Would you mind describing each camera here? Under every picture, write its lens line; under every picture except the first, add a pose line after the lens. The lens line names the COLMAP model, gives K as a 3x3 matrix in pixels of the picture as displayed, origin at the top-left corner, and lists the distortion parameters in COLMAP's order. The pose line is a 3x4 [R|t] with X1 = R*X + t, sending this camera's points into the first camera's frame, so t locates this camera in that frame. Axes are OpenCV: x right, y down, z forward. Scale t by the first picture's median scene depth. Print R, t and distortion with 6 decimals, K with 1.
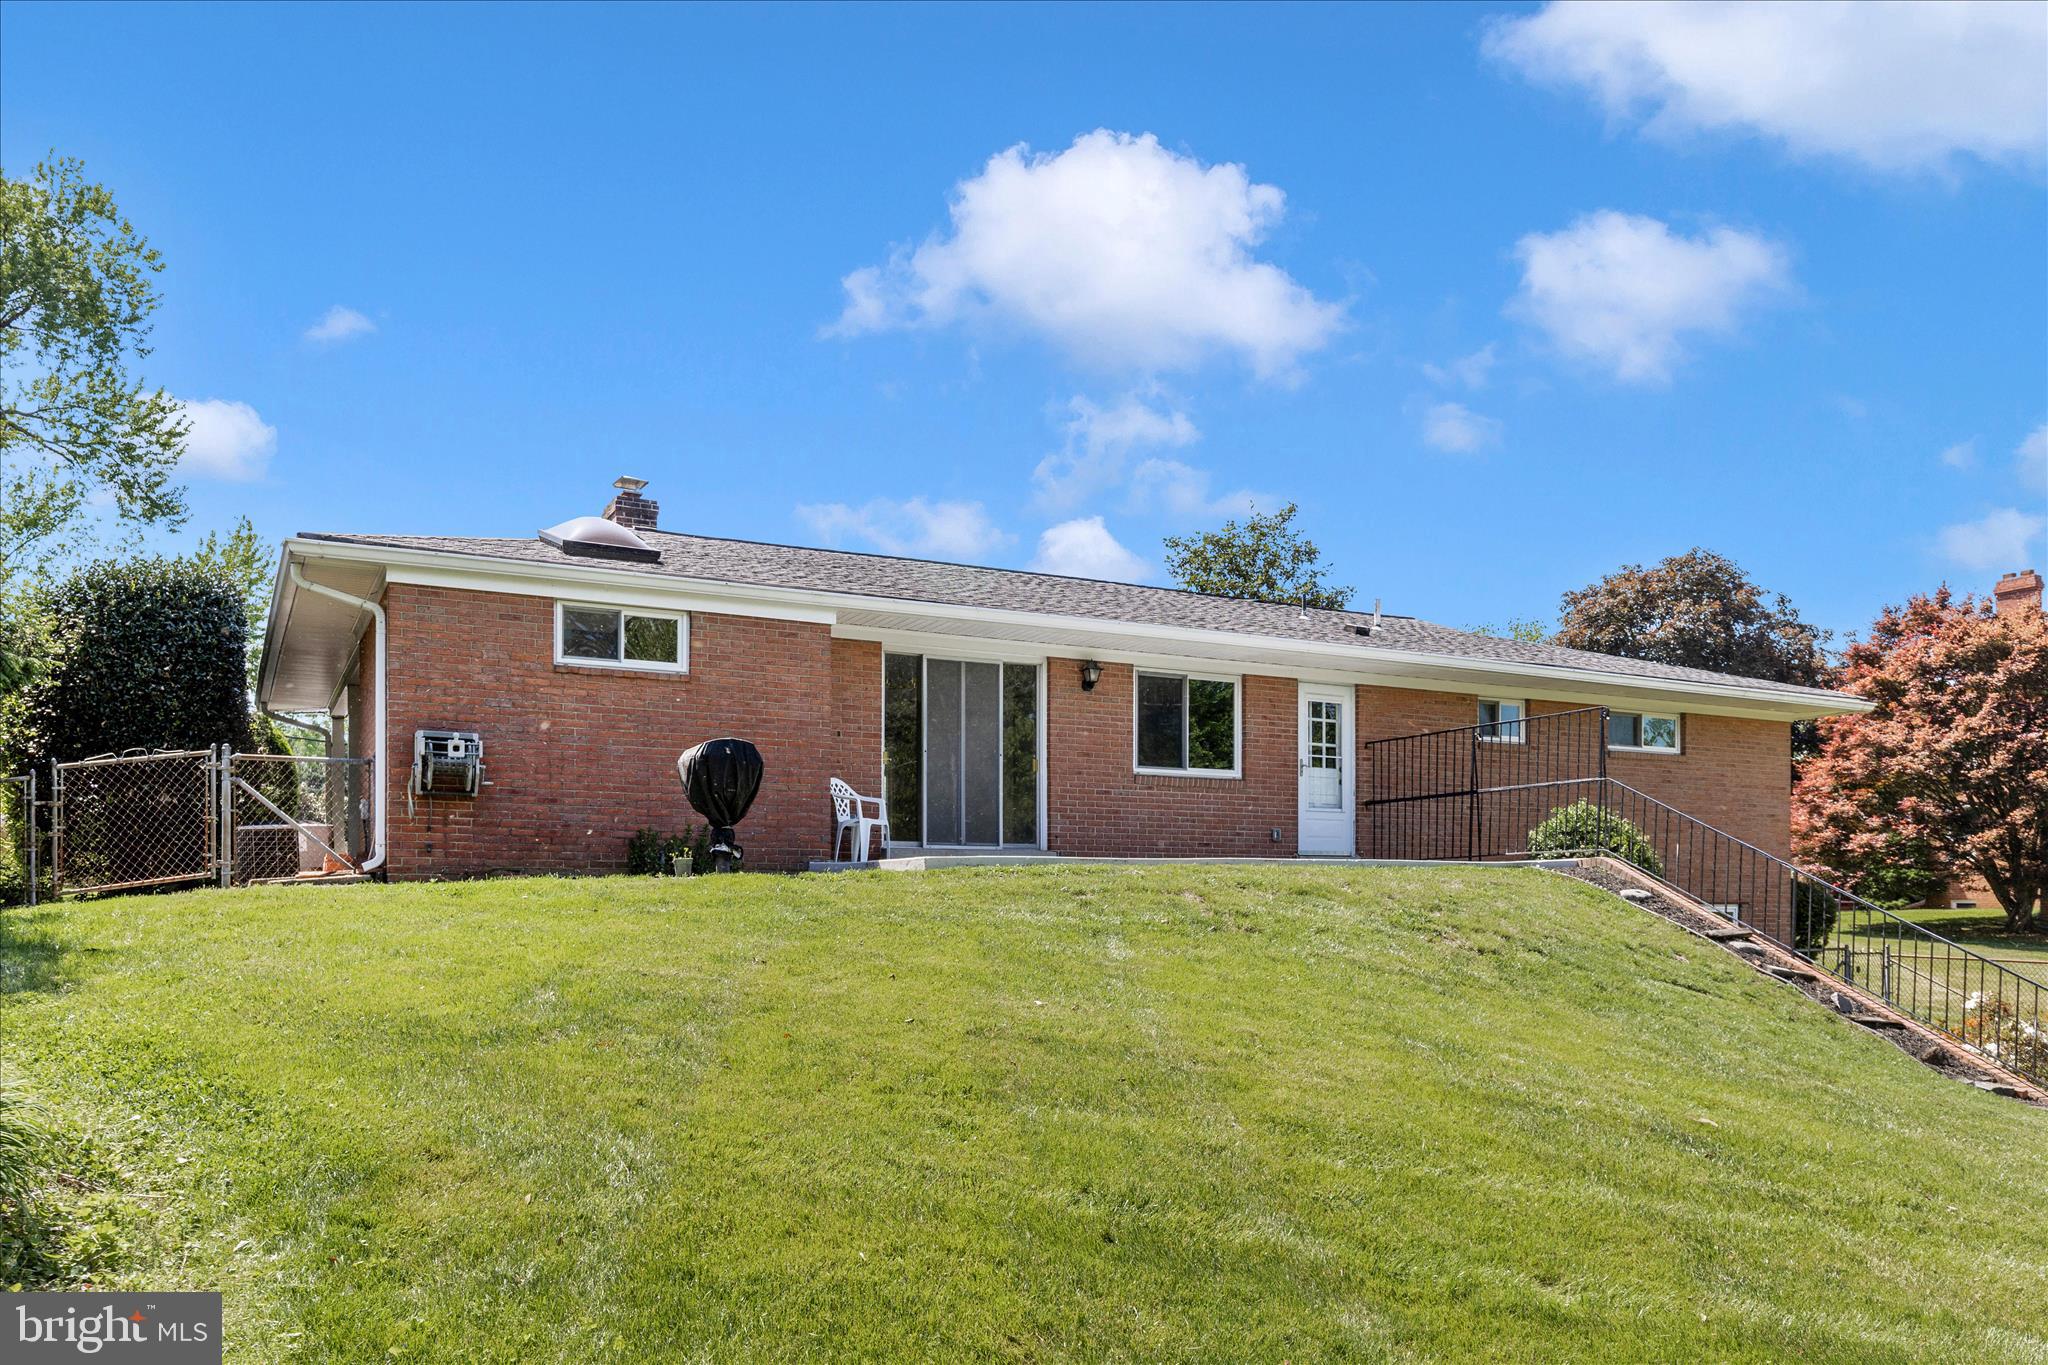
lens RADIAL K [[1390.8, 0, 1049.1], [0, 1390.8, 736.4], [0, 0, 1]] dist [-0.004375, -0.006813]
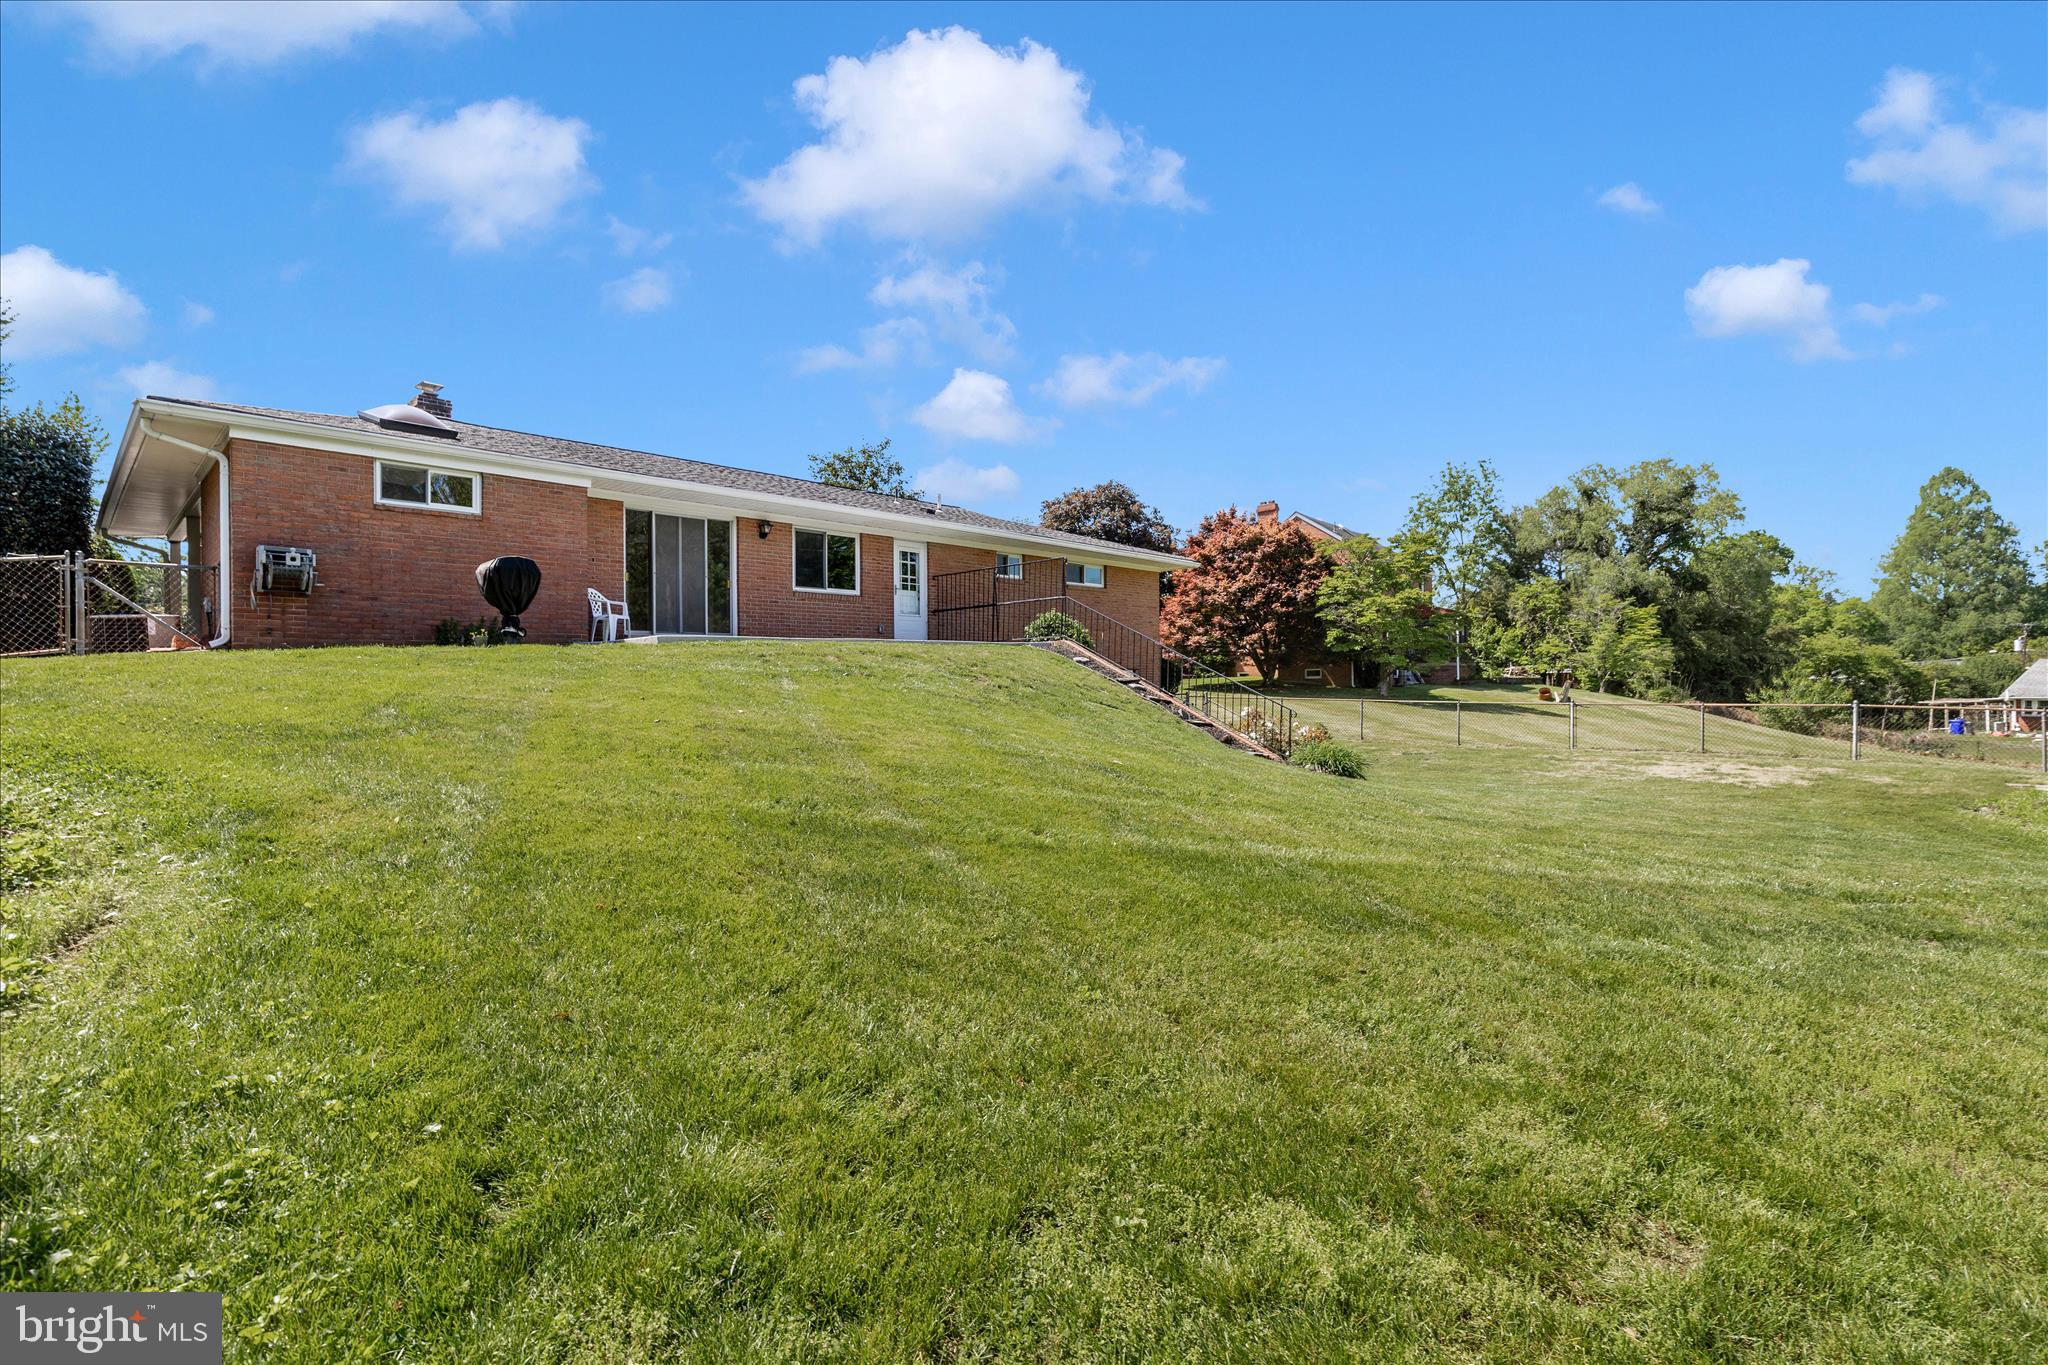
lens RADIAL K [[990.7, 0, 1024.0], [0, 990.7, 682.5], [0, 0, 1]] dist [-0.004829, 0.000372]
pose [[0.943066, 0.000478, 0.332604, -0.068508], [0.003776, 0.999919, -0.012141, 0.148360], [-0.332583, 0.012706, 0.942988, -0.170229]]
